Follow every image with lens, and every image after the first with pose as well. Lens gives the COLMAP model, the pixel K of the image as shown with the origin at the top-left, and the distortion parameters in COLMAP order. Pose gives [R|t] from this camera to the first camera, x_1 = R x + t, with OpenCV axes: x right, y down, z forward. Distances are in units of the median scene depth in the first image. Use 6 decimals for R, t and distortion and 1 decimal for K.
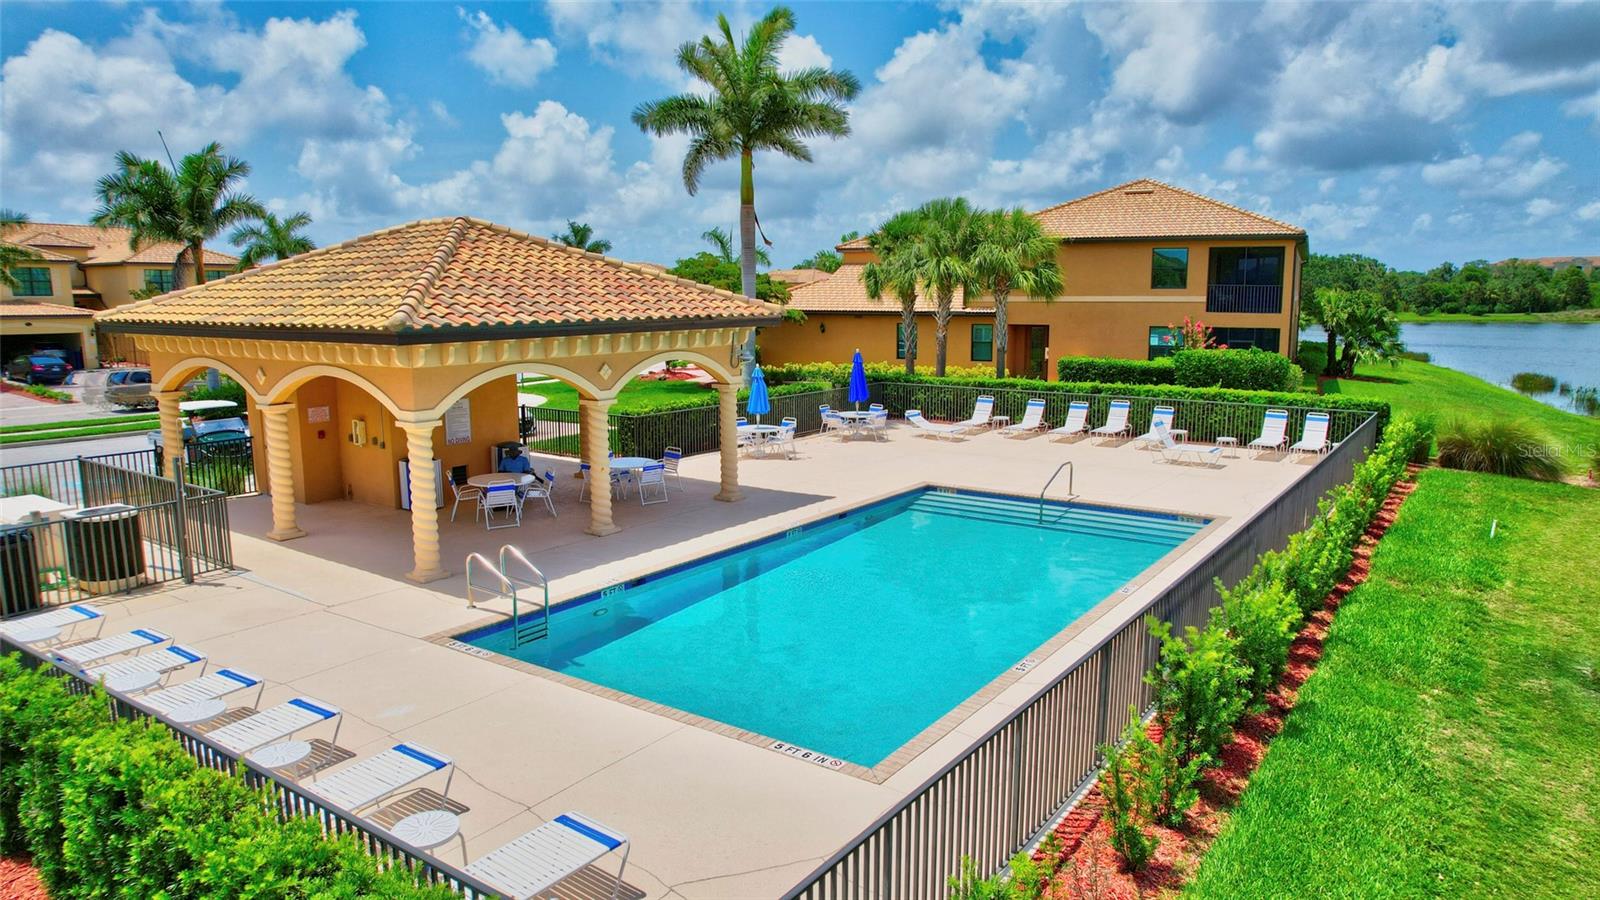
lens RADIAL K [[1023.8, 0, 806.7], [0, 1023.8, 457.5], [0, 0, 1]] dist [-0.080317, 0.073534]
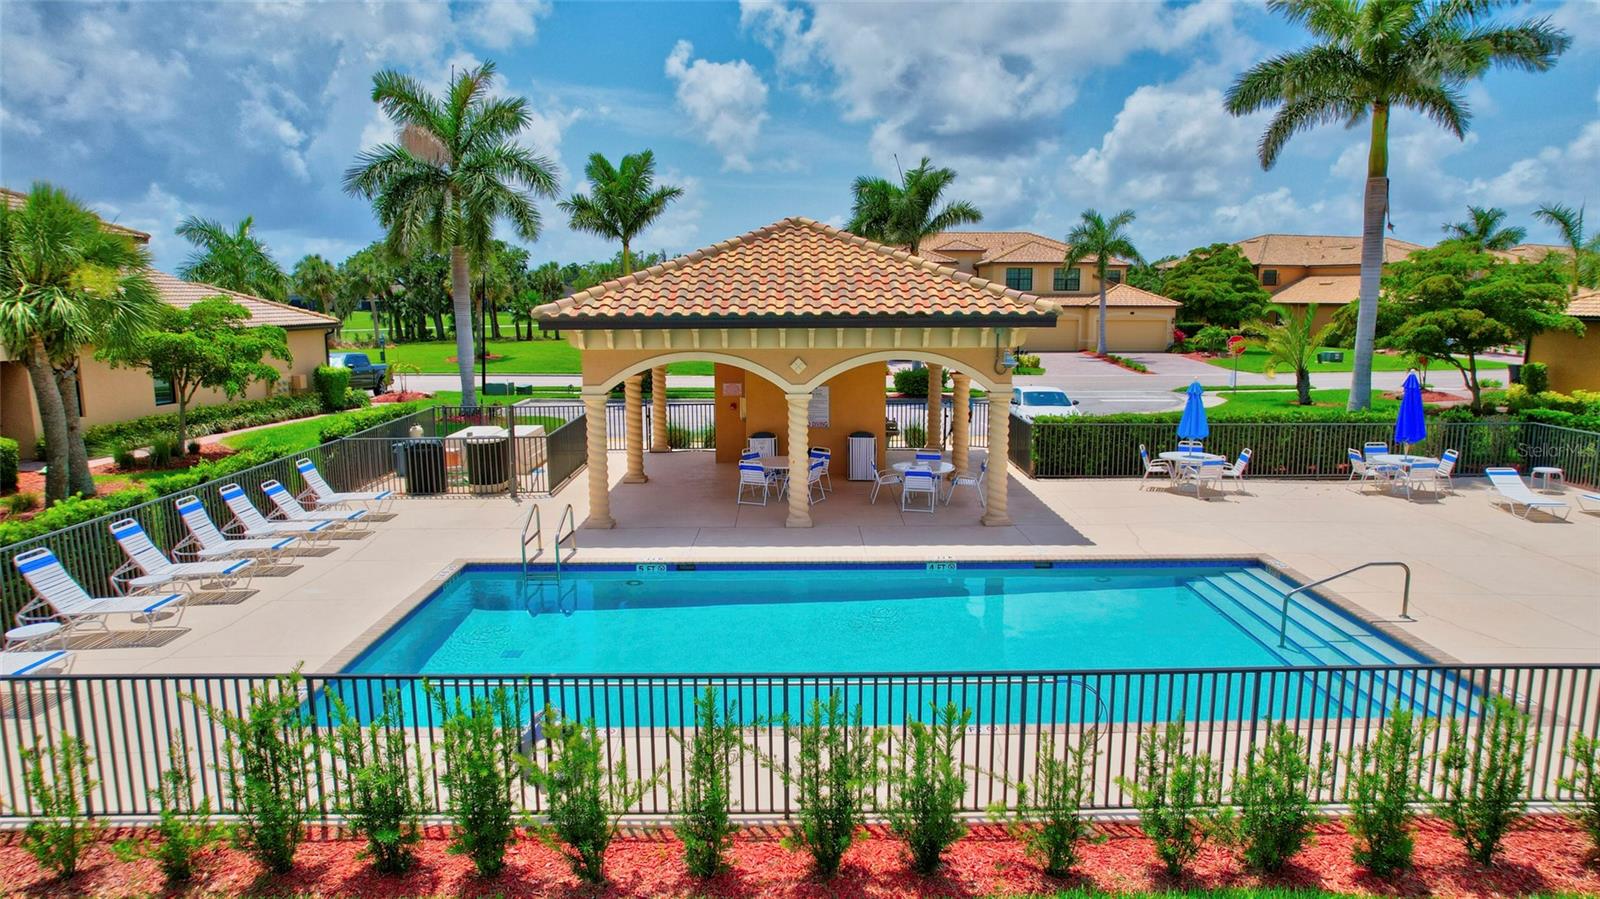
lens RADIAL K [[1023.8, 0, 806.7], [0, 1023.8, 457.0], [0, 0, 1]] dist [-0.080317, 0.073534]
pose [[0.594708, 0.130442, -0.793289, 0.530391], [-0.128446, 0.989490, 0.066412, -0.054207], [0.793615, 0.062399, 0.605213, 0.342399]]
